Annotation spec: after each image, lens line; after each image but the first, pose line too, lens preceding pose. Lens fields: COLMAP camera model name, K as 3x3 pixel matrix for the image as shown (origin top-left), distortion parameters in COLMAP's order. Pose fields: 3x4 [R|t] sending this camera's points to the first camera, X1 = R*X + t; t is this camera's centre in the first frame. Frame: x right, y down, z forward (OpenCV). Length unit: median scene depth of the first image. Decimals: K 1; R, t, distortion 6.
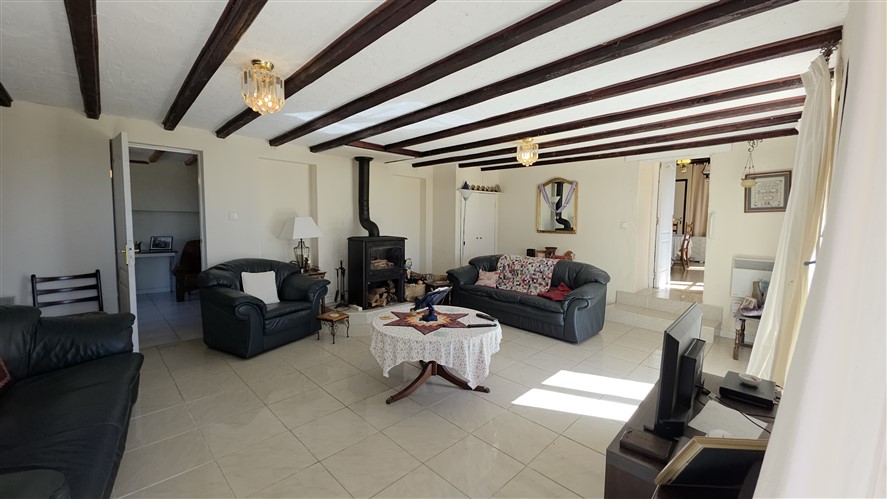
lens RADIAL K [[354.7, 0, 441.1], [0, 354.7, 243.3], [0, 0, 1]] dist [0.011804, -0.007753]
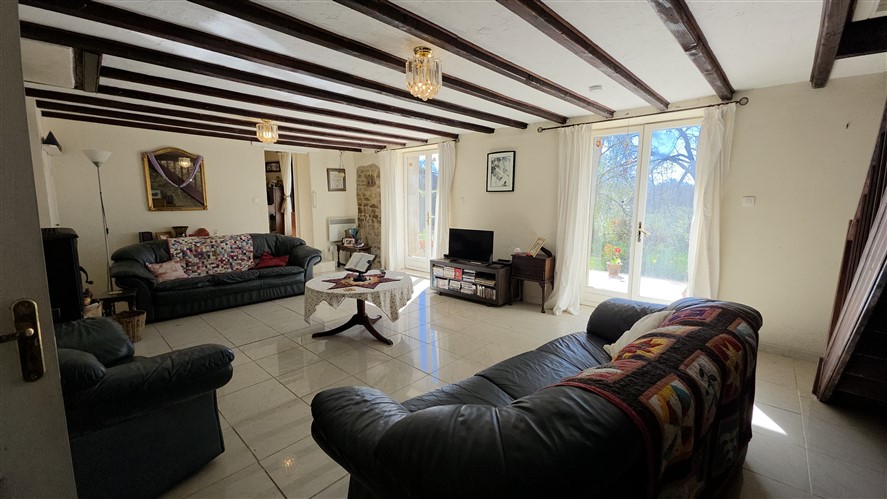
lens RADIAL K [[354.7, 0, 441.1], [0, 354.7, 243.3], [0, 0, 1]] dist [0.011804, -0.007753]
pose [[-0.051932, -0.127754, 0.990445, -0.743924], [0.070121, 0.988869, 0.131227, -0.023220], [-0.996186, 0.076266, -0.042396, 0.485187]]
